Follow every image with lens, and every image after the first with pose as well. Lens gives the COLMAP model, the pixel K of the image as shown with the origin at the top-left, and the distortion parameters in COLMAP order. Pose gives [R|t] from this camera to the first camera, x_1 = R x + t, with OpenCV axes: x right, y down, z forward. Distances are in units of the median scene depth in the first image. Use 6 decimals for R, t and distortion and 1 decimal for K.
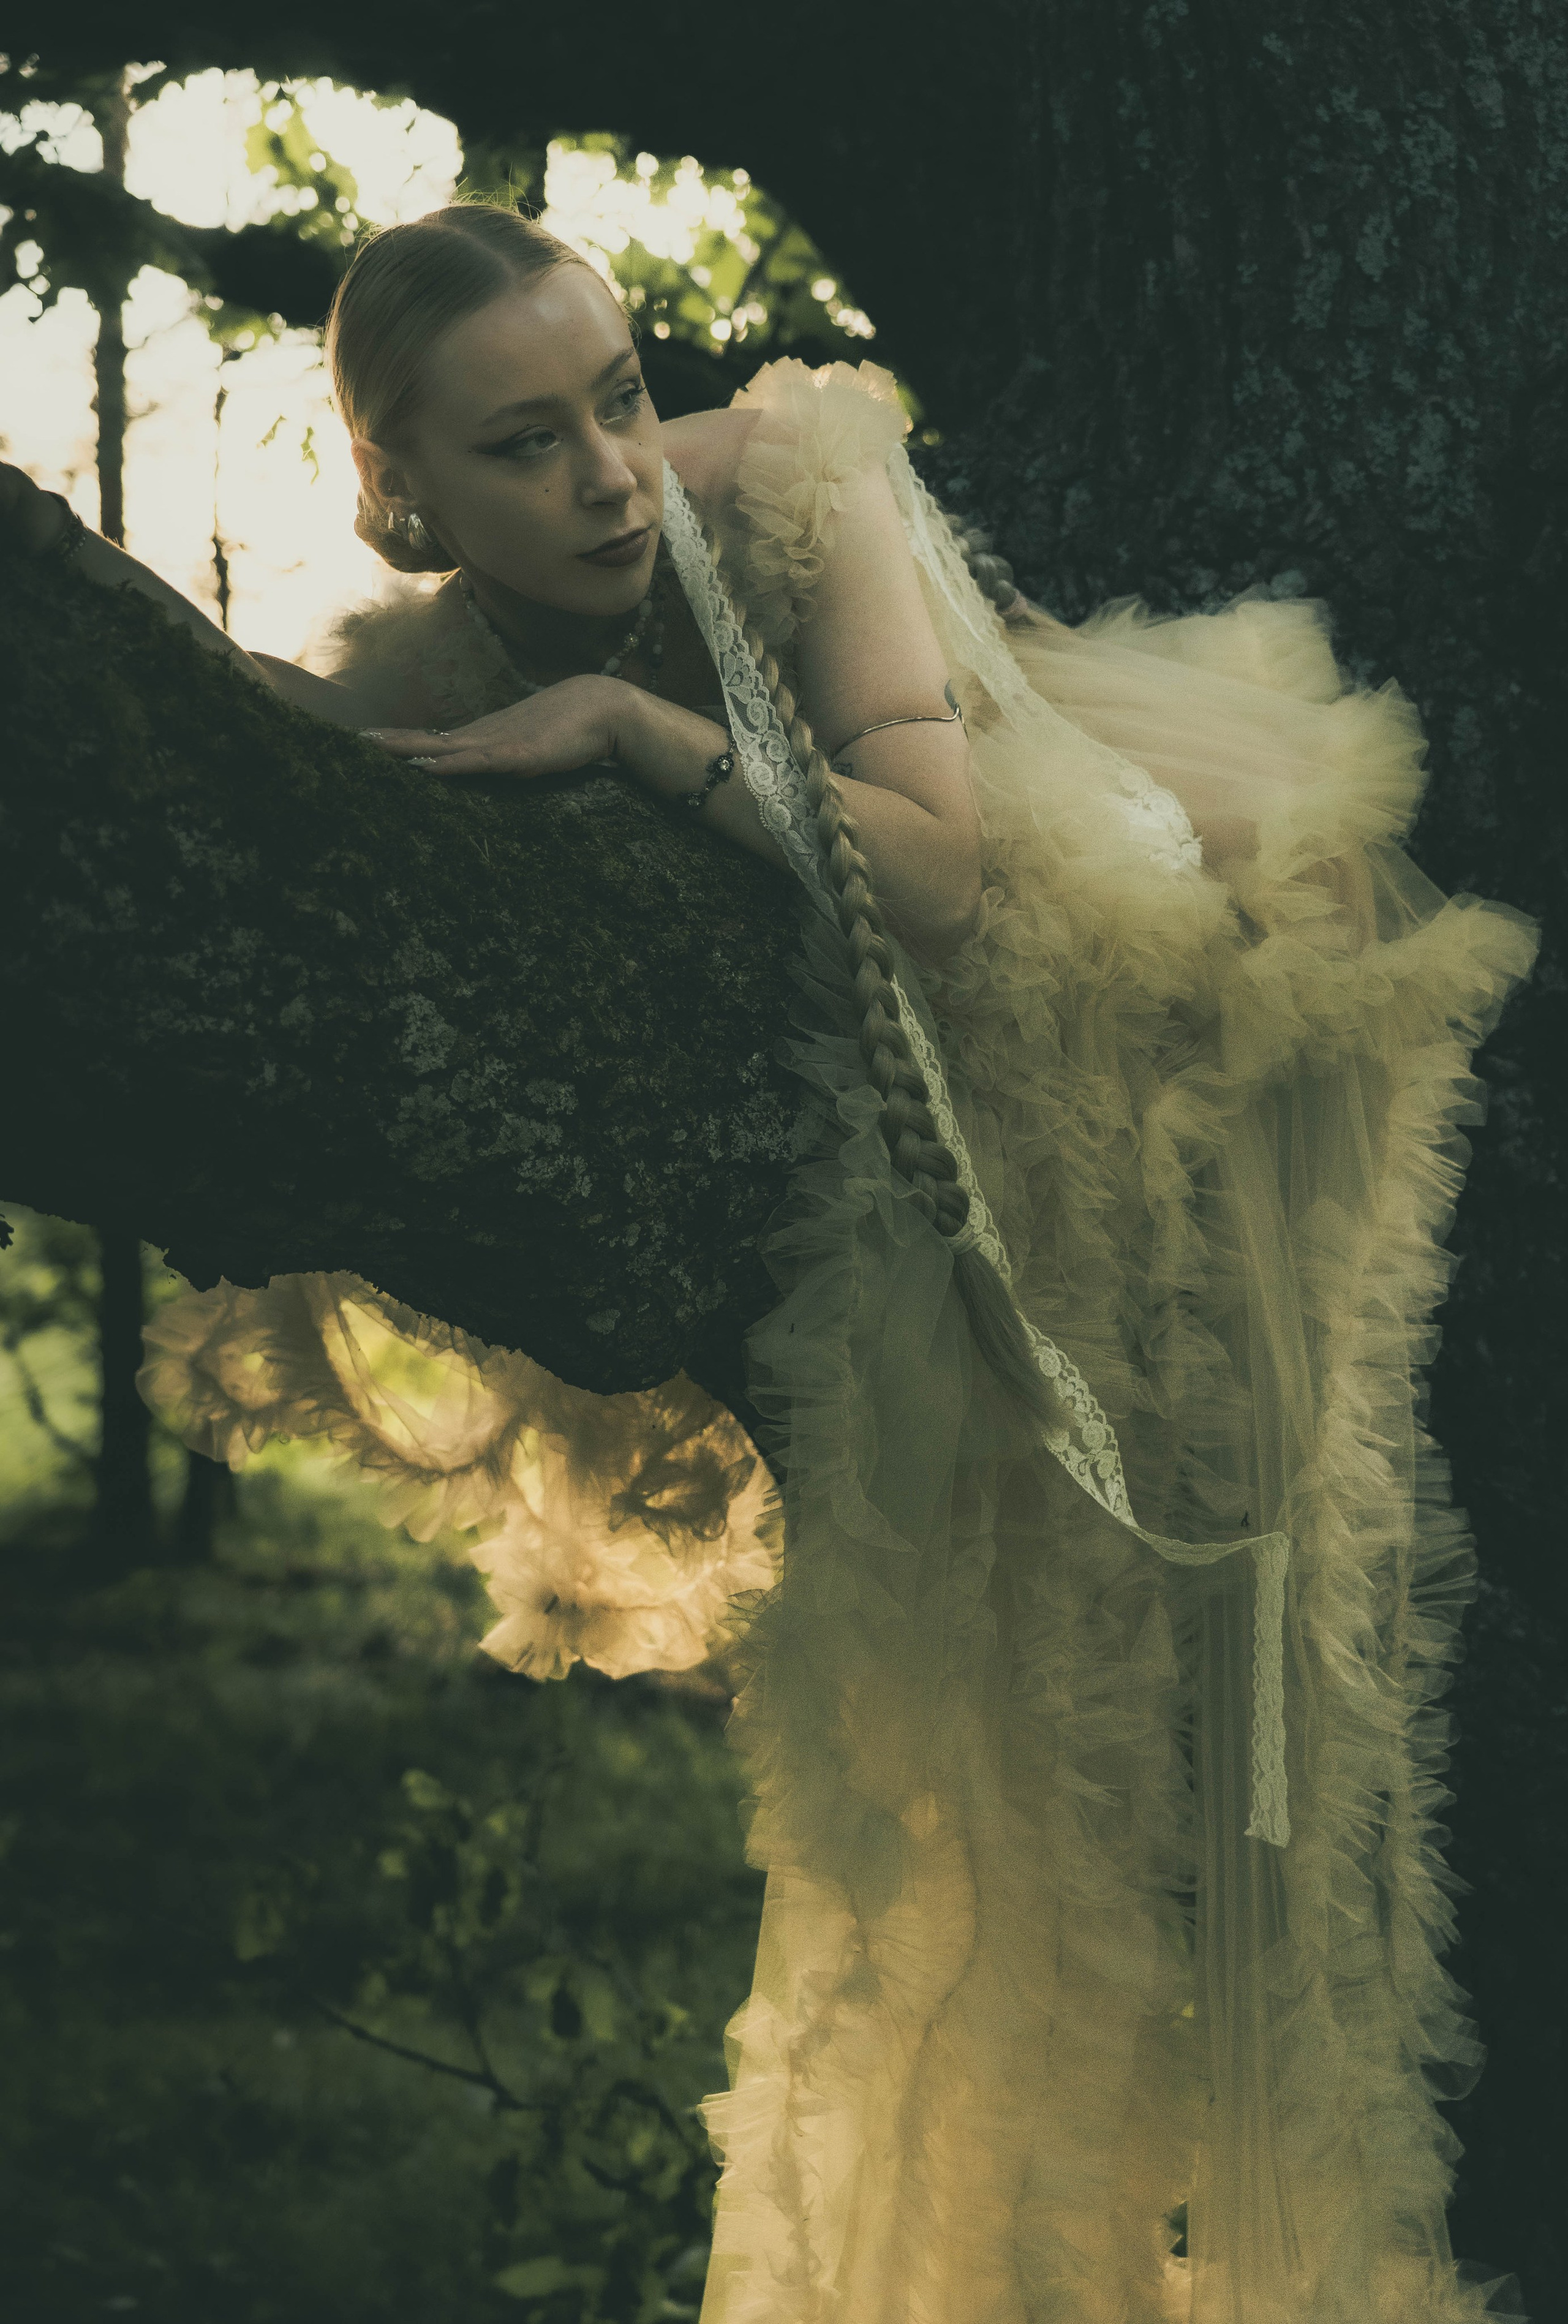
lens RADIAL K [[3434.5, 0, 790.9], [0, 3434.5, 1084.6], [0, 0, 1]] dist [-0.015462, -0.048220]
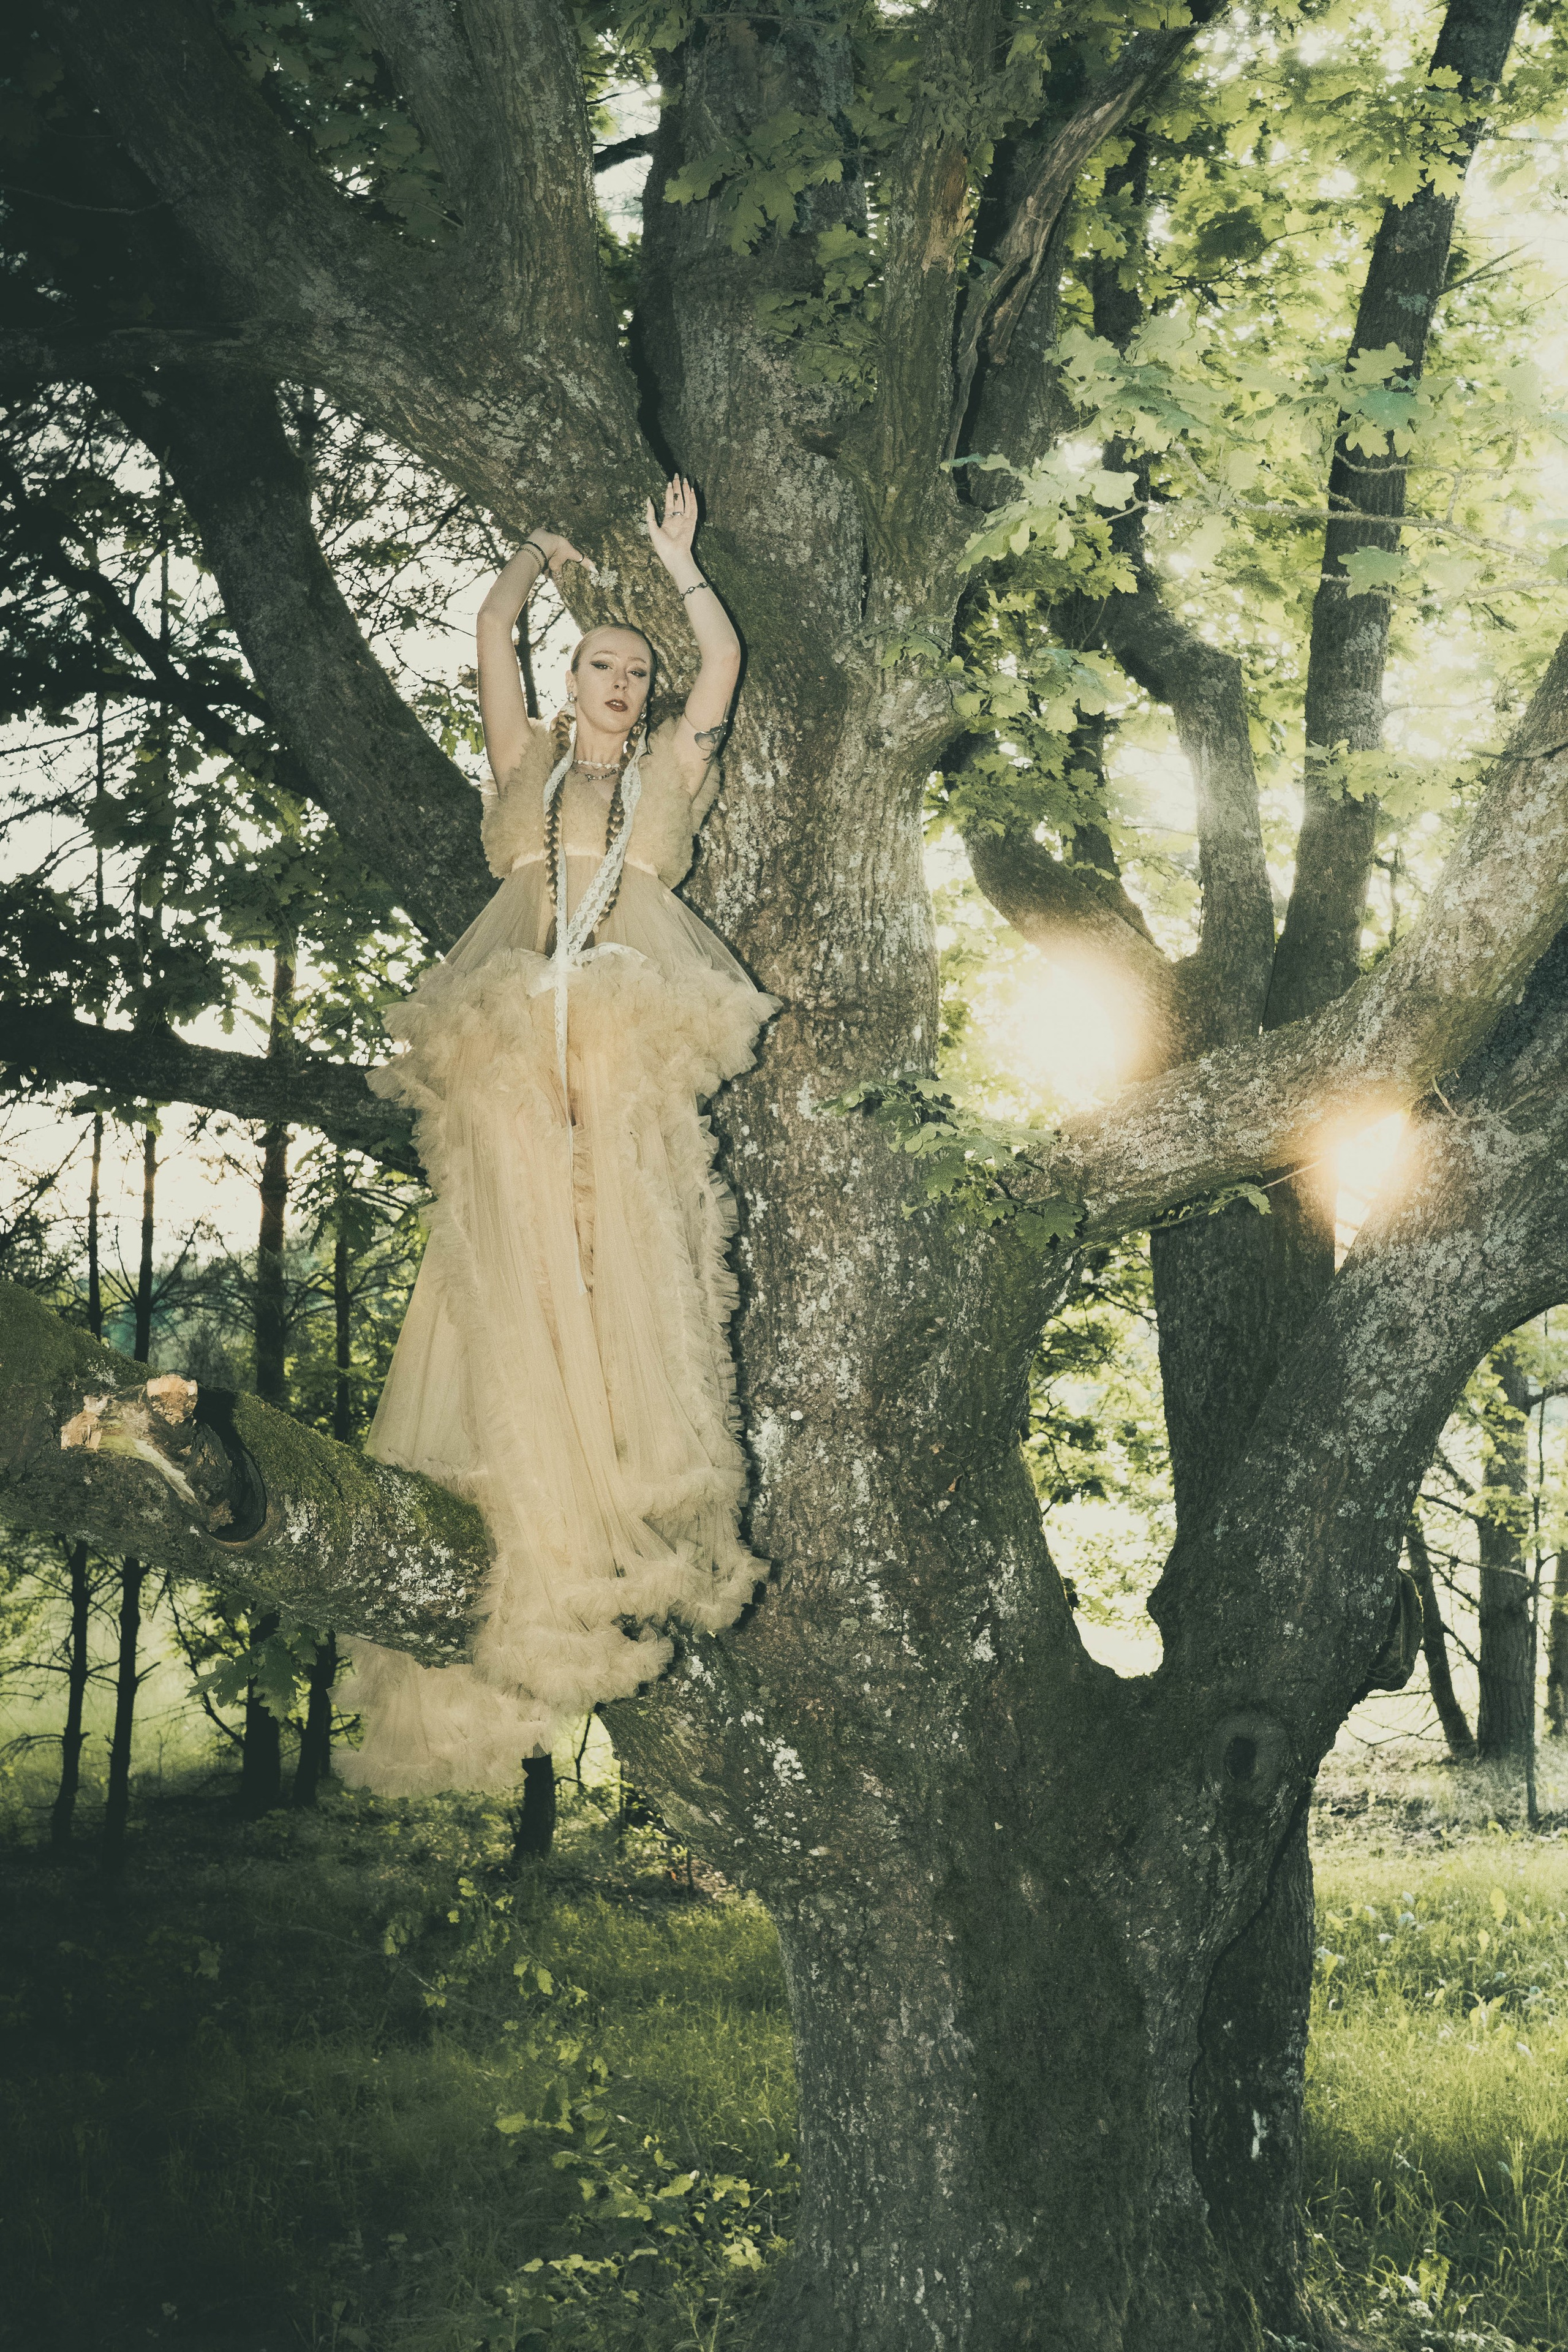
lens RADIAL K [[2675.8, 0, 798.9], [0, 2675.8, 1166.8], [0, 0, 1]] dist [0.053164, -0.043347]
pose [[0.999560, 0.015565, 0.025230, 0.089166], [-0.012784, 0.994191, -0.106872, -0.115383], [-0.026747, 0.106503, 0.993953, -1.258558]]
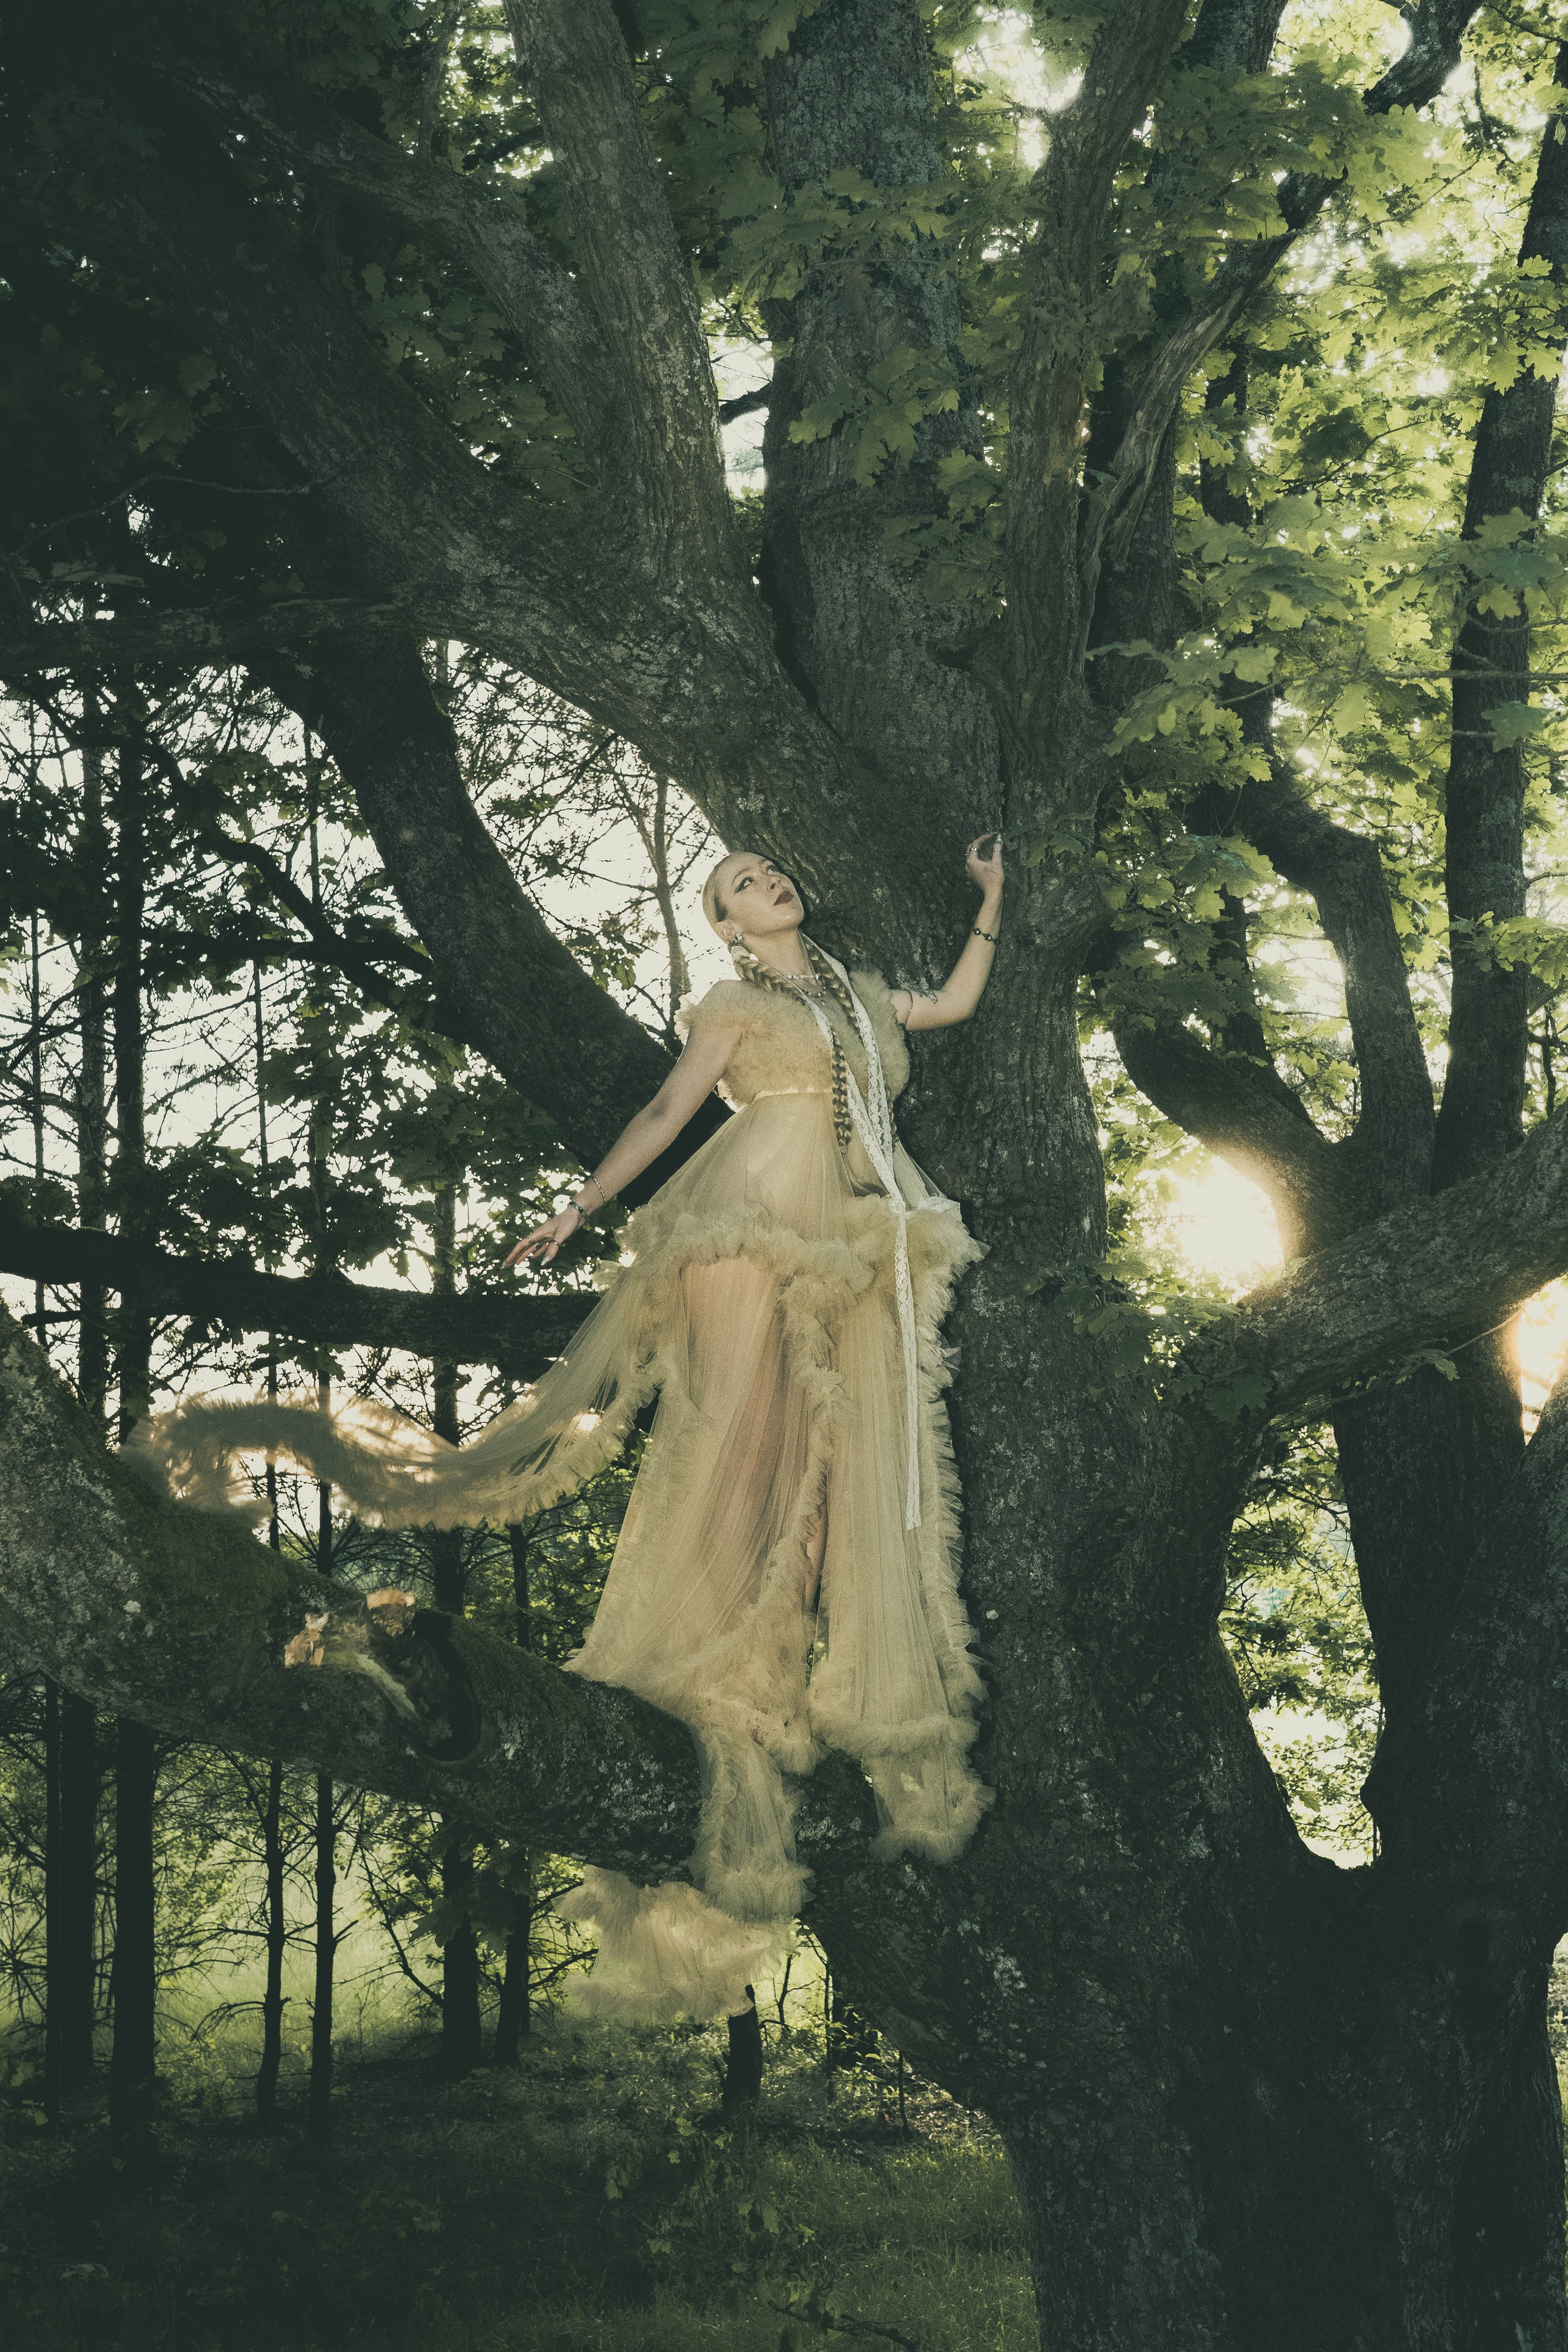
lens RADIAL K [[2681.5, 0, 798.4], [0, 2681.5, 1171.7], [0, 0, 1]] dist [0.050524, -0.040872]
pose [[0.998409, -0.048170, -0.029294, 0.068942], [0.041685, 0.980571, -0.191685, -0.087451], [0.037959, 0.190159, 0.981019, -1.279267]]
